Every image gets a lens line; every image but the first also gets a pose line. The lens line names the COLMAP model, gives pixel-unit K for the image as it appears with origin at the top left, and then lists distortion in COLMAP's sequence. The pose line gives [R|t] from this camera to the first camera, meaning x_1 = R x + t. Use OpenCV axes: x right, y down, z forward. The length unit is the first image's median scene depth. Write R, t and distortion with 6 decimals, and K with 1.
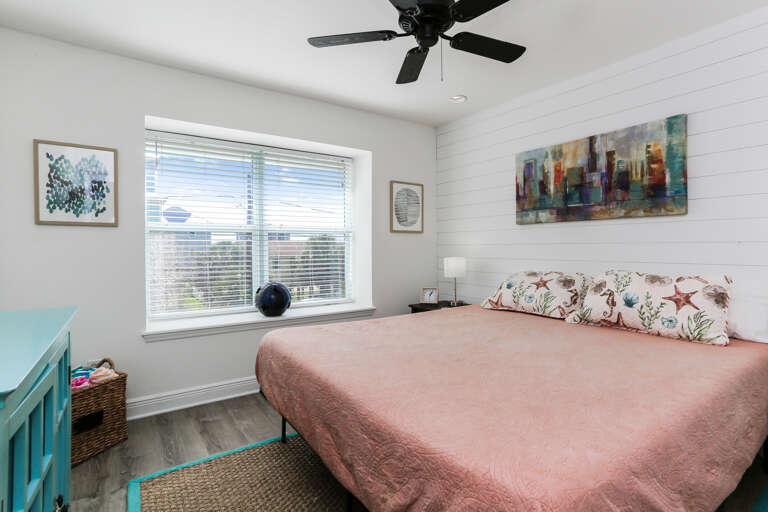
lens RADIAL K [[395.1, 0, 384.0], [0, 395.1, 256.0], [0, 0, 1]] dist [0.012421, 0.001503]
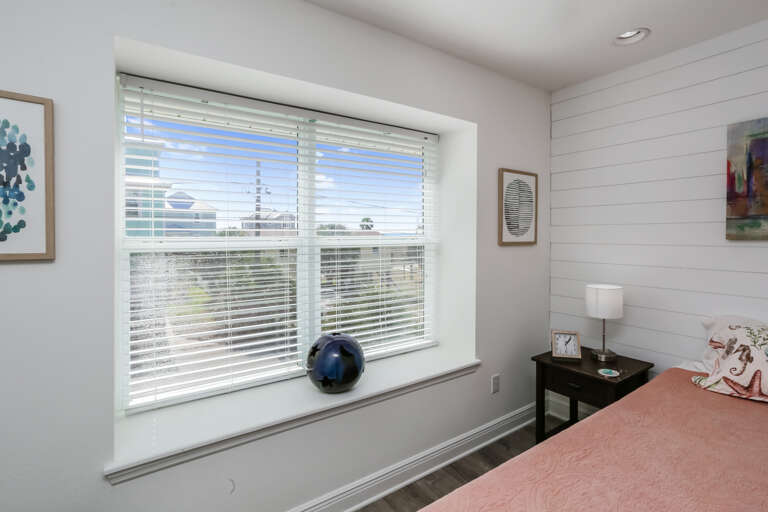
lens RADIAL K [[391.6, 0, 386.5], [0, 391.6, 244.2], [0, 0, 1]] dist [0.017726, 0.000272]
pose [[0.999986, 0.005247, -0.000624, -0.196348], [-0.005246, 0.999984, 0.001966, -0.071334], [0.000634, -0.001963, 0.999998, 0.384750]]
